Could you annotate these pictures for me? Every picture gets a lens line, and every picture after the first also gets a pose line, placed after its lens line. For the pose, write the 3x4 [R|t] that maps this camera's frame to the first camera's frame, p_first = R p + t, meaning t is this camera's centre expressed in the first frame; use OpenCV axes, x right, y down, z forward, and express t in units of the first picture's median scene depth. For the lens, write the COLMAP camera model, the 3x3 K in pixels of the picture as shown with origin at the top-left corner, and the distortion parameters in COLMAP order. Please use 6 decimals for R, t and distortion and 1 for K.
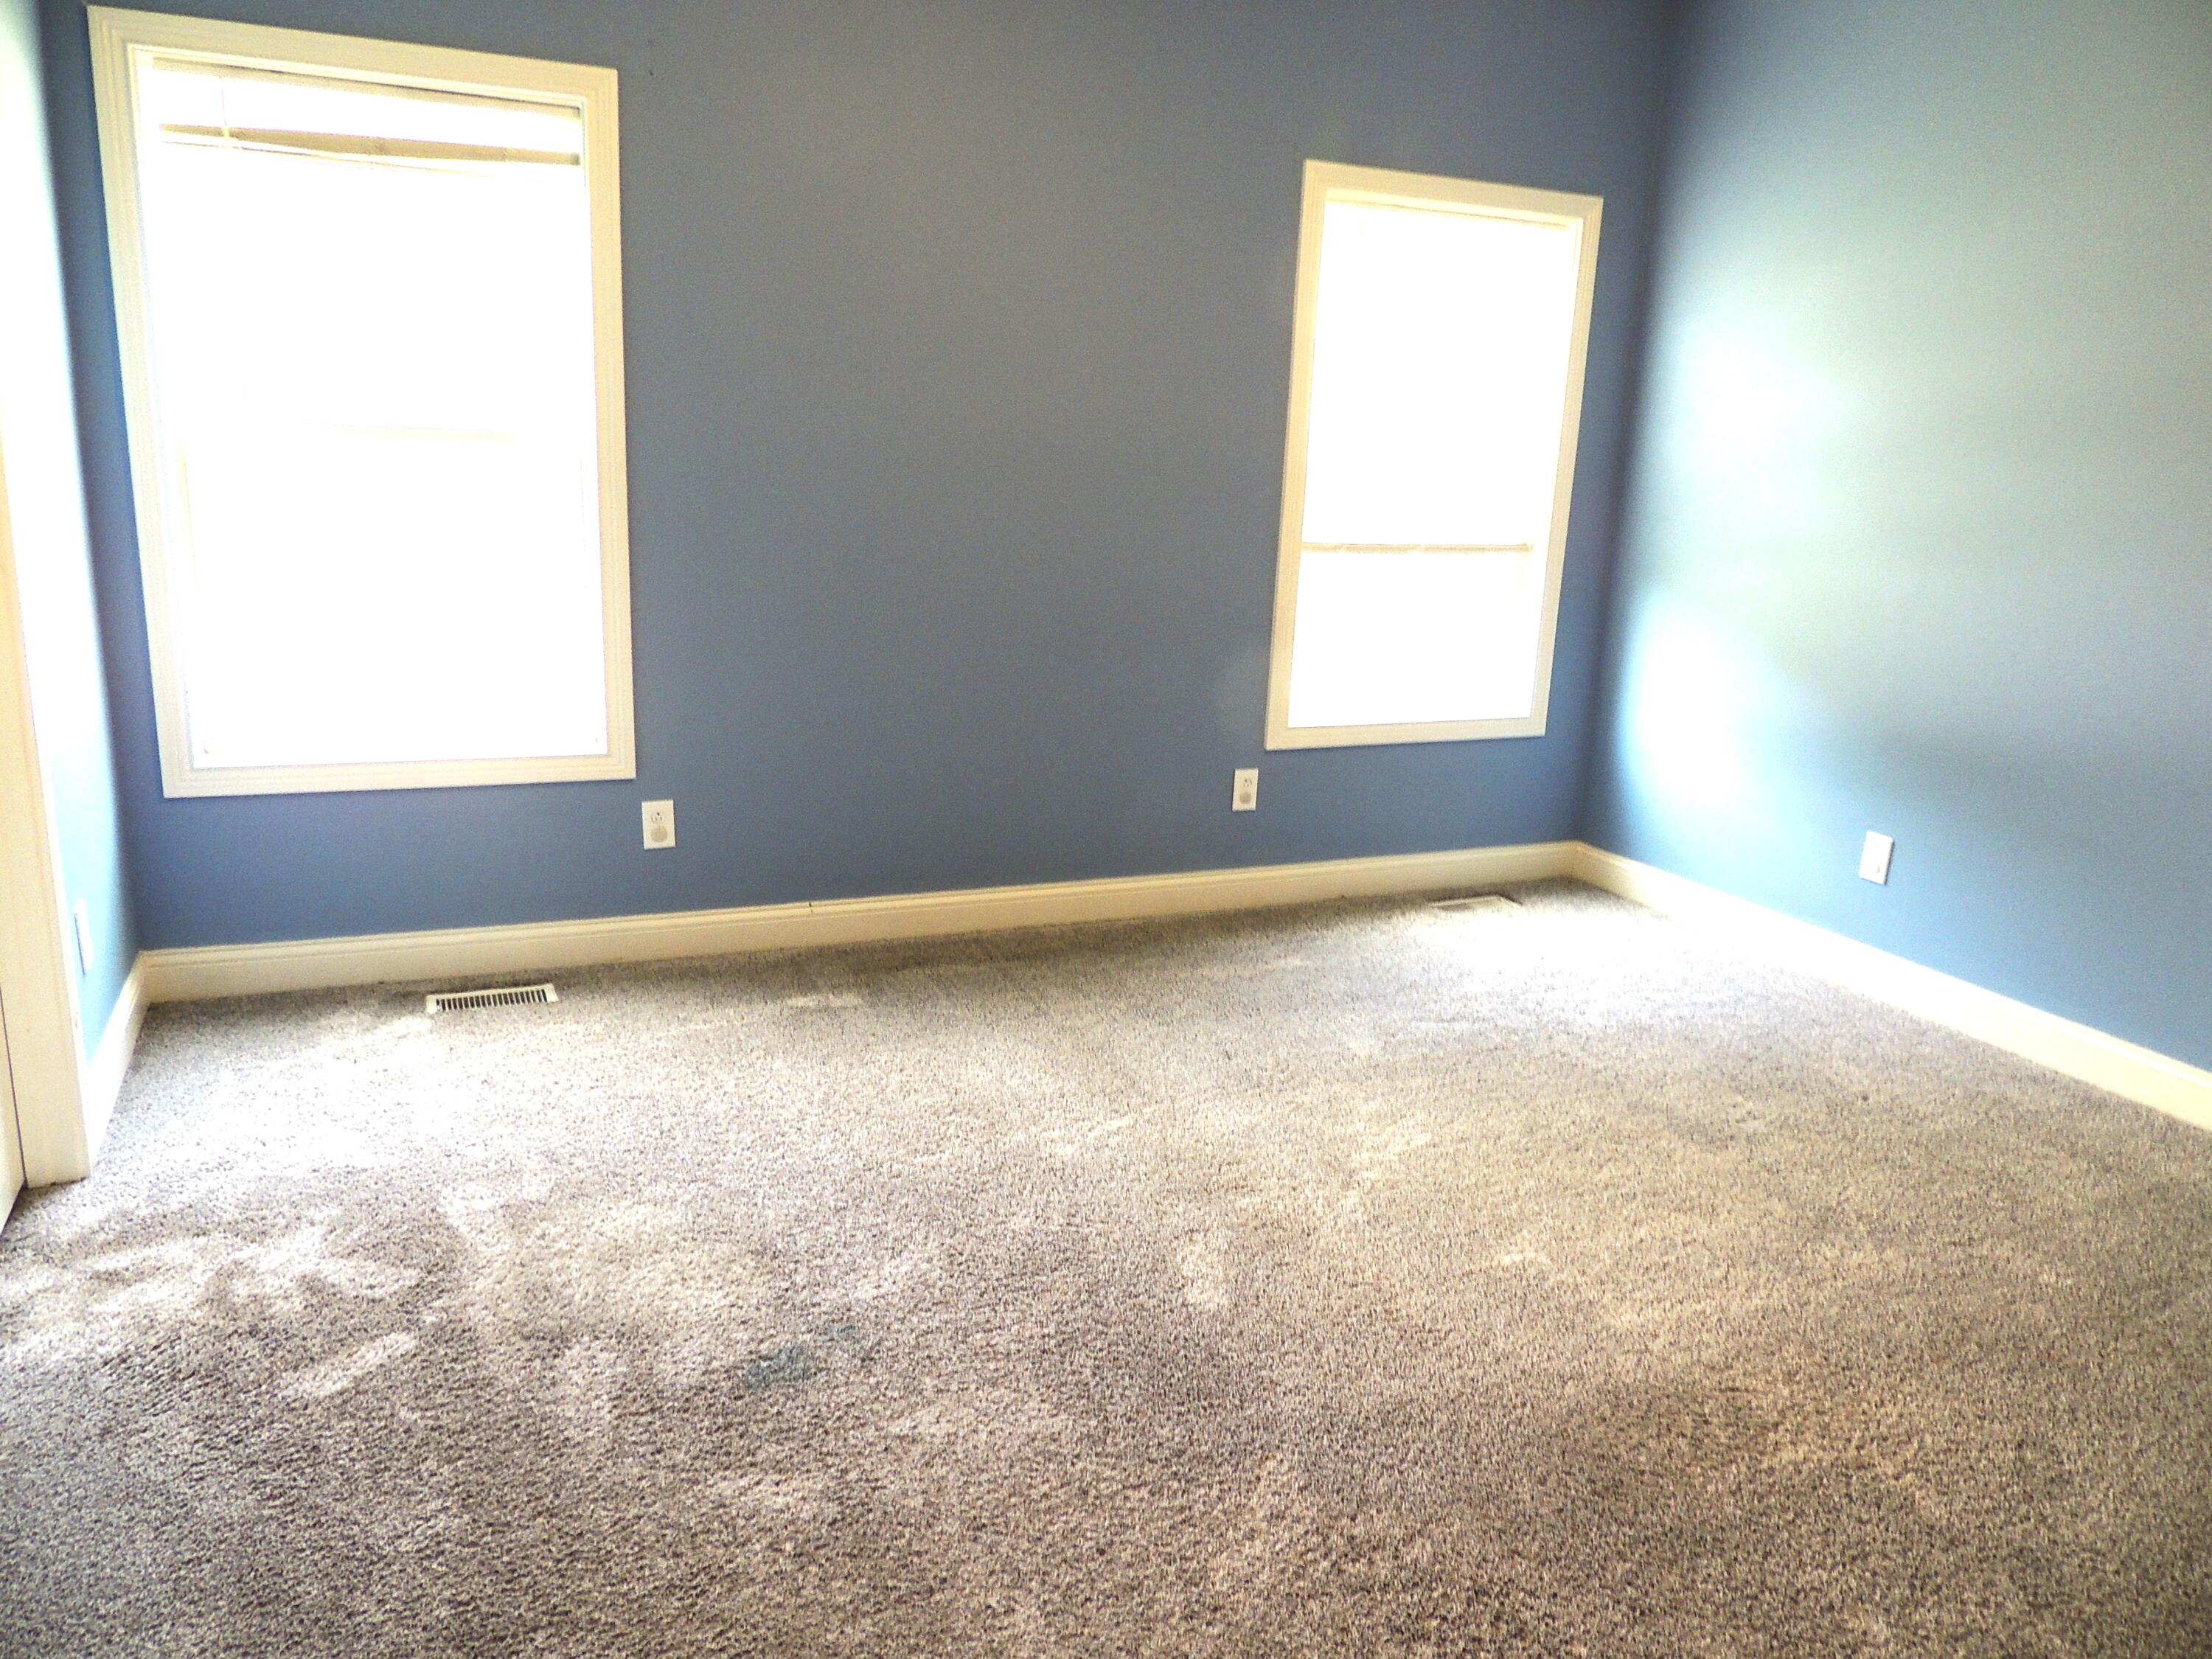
lens RADIAL K [[1588.8, 0, 1106.0], [0, 1588.8, 829.5], [0, 0, 1]] dist [-0.025163, 0.007610]
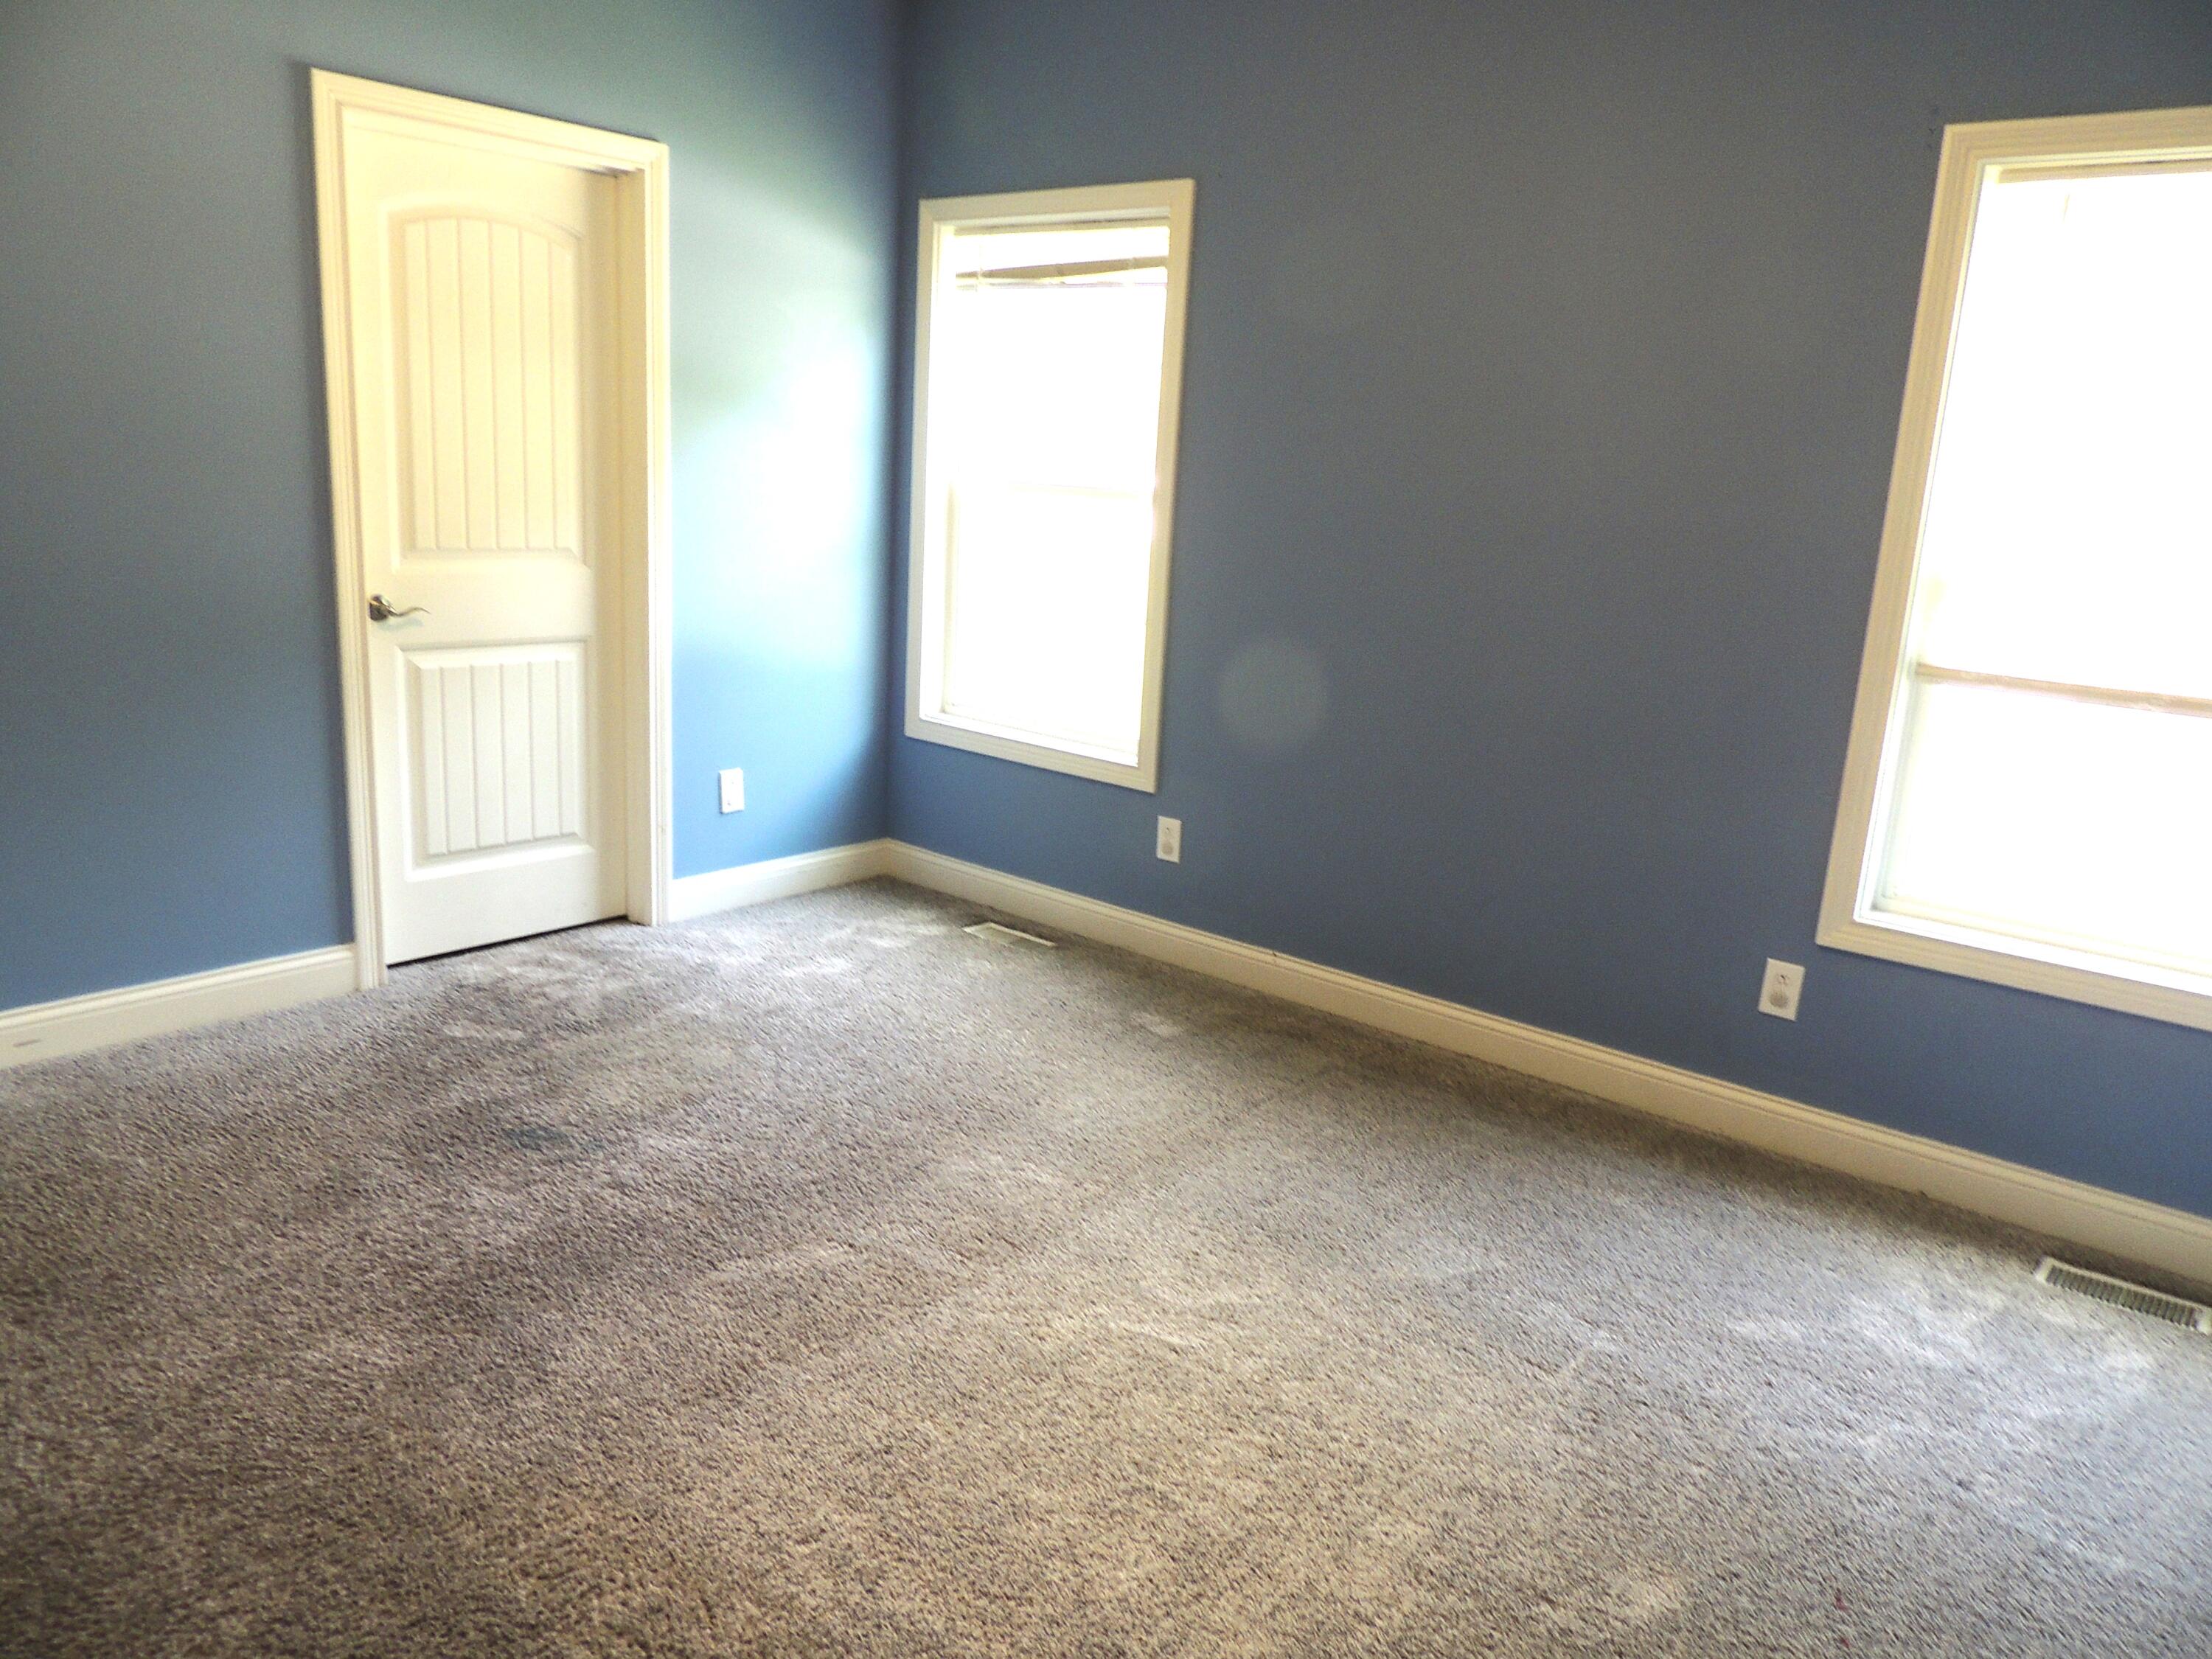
lens RADIAL K [[1579.8, 0, 1115.5], [0, 1579.8, 820.2], [0, 0, 1]] dist [-0.006208, 0.004209]
pose [[0.441933, 0.180429, -0.878715, 0.733534], [-0.259768, 0.963333, 0.067158, -0.087829], [0.858613, 0.198583, 0.472598, 0.474918]]
